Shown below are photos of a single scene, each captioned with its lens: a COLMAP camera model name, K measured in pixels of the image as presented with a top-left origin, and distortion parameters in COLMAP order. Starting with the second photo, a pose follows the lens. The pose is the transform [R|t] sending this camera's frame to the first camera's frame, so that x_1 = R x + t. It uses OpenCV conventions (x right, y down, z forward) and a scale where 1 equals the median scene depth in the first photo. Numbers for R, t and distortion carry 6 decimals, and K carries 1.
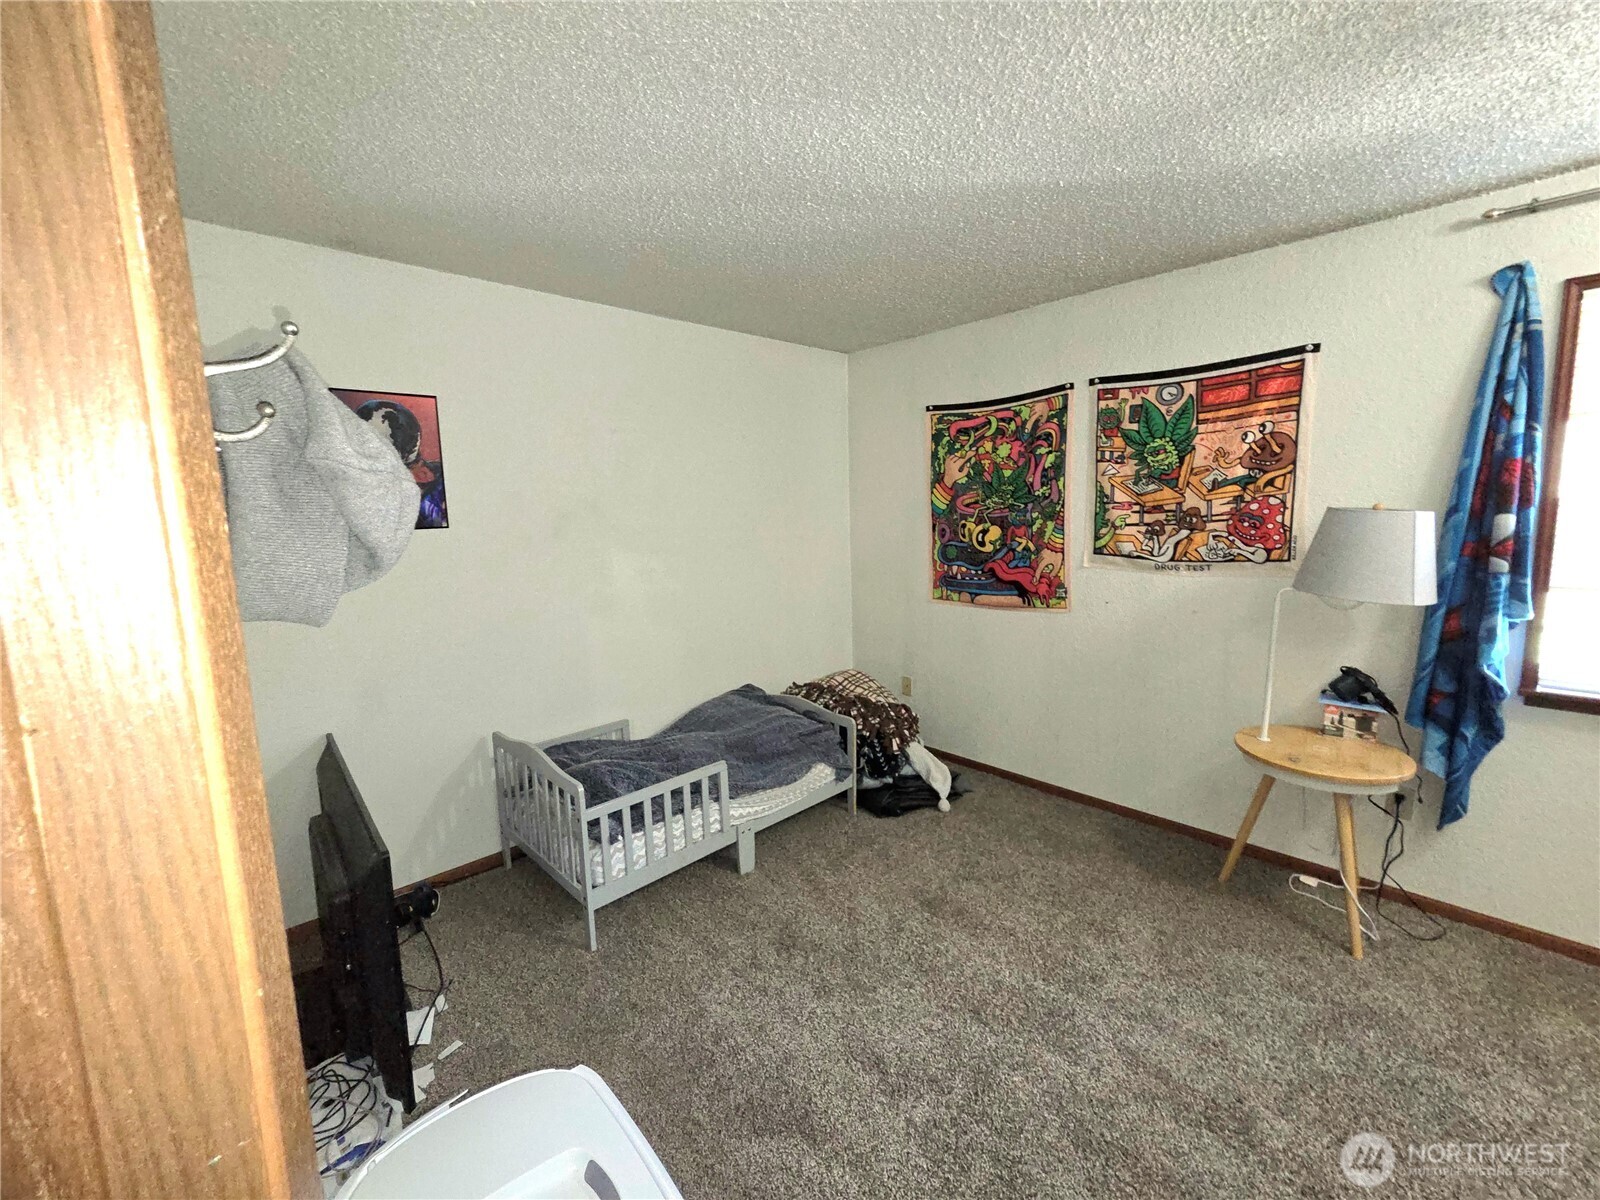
lens RADIAL K [[657.4, 0, 789.0], [0, 657.4, 595.7], [0, 0, 1]] dist [0.002586, -0.001592]
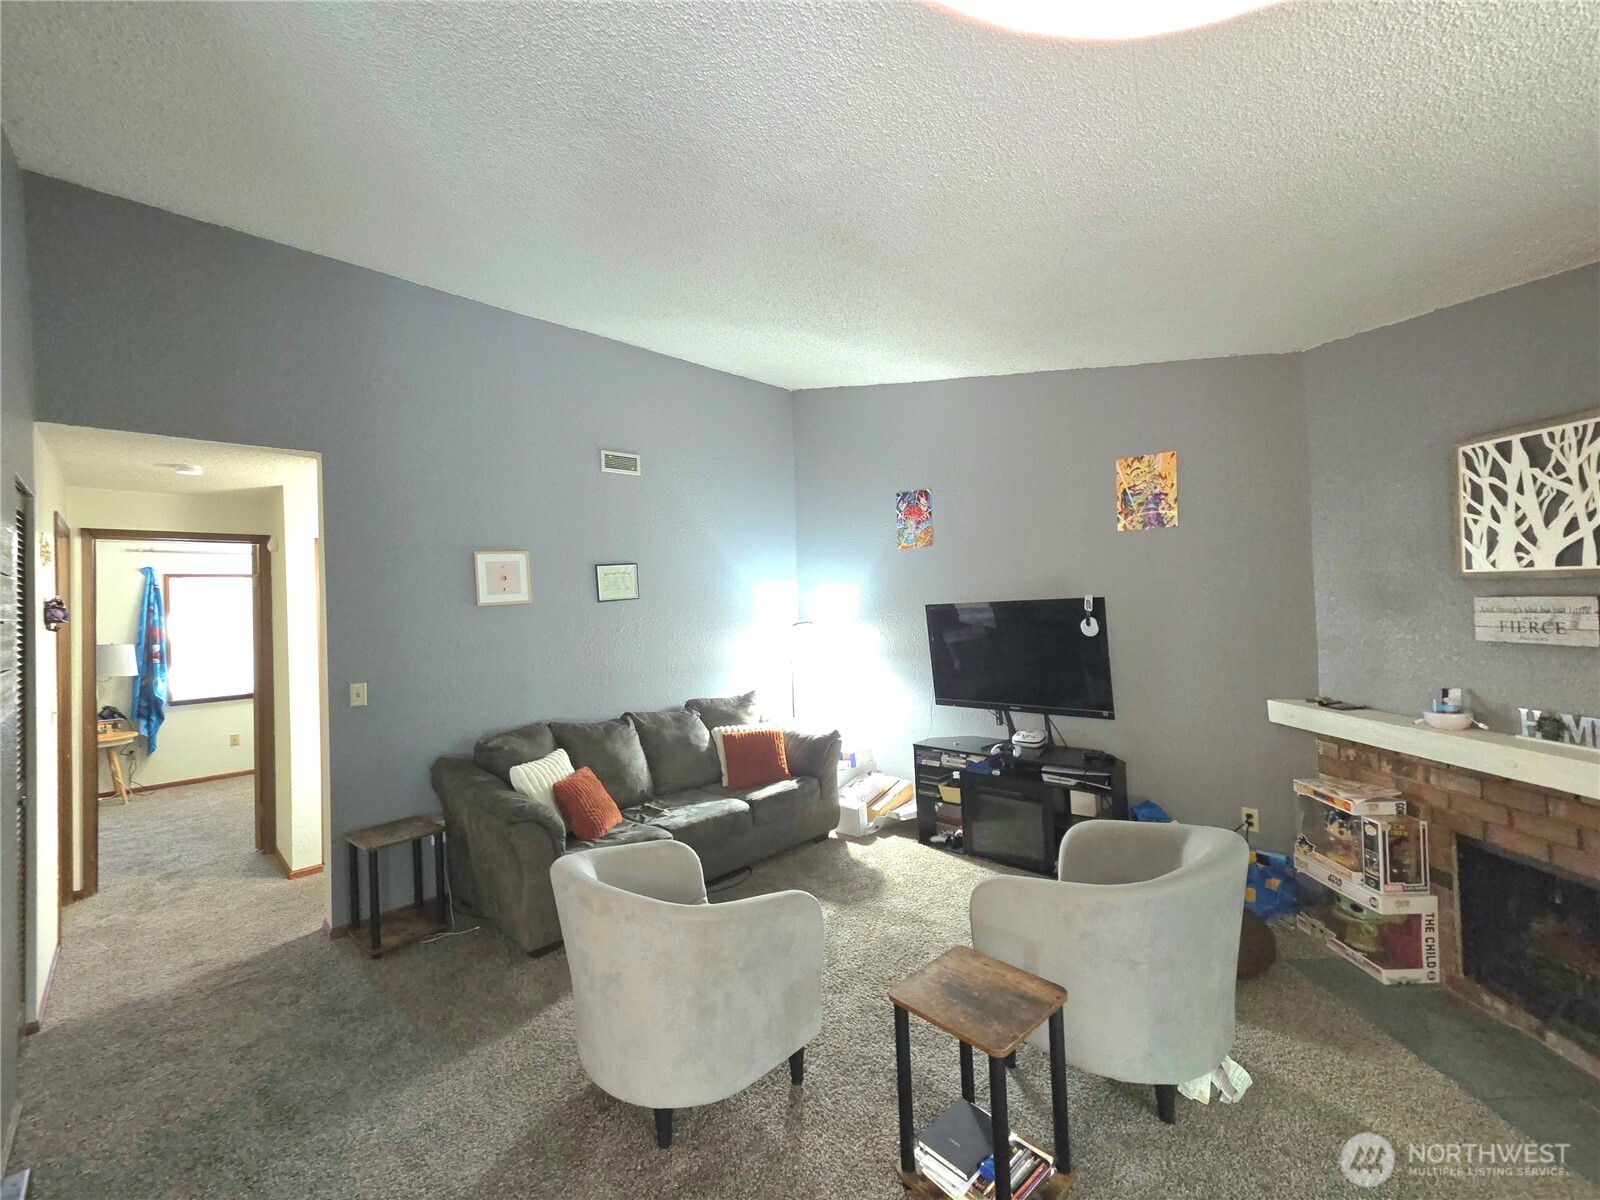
lens RADIAL K [[657.4, 0, 796.6], [0, 657.4, 592.9], [0, 0, 1]] dist [0.002586, -0.001592]
pose [[-0.065468, 0.052491, 0.996473, -1.755638], [0.173025, 0.984086, -0.040471, 0.225653], [-0.982739, 0.169765, -0.073508, -1.413686]]
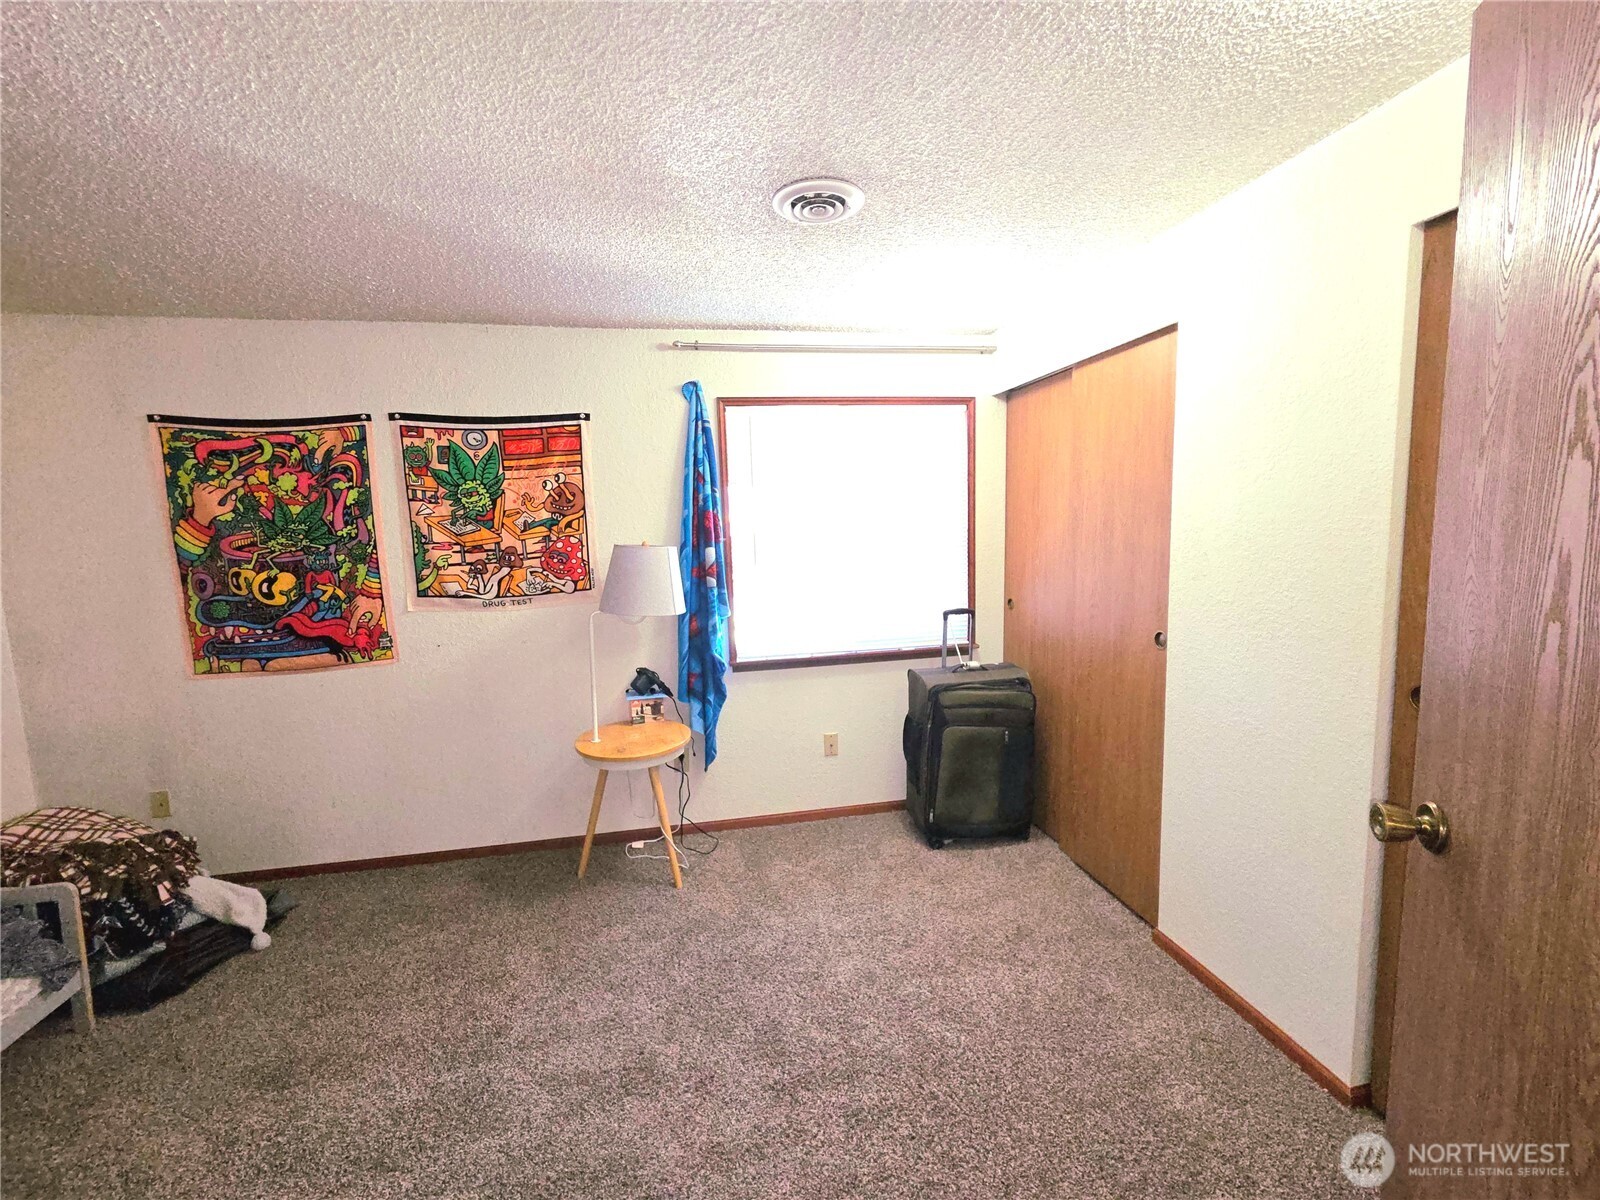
lens RADIAL K [[657.4, 0, 789.3], [0, 657.4, 594.6], [0, 0, 1]] dist [0.002586, -0.001592]
pose [[0.531277, -0.077898, 0.843609, -0.061730], [0.130491, 0.991405, 0.009366, -0.006834], [-0.837088, 0.105107, 0.536876, 0.049180]]
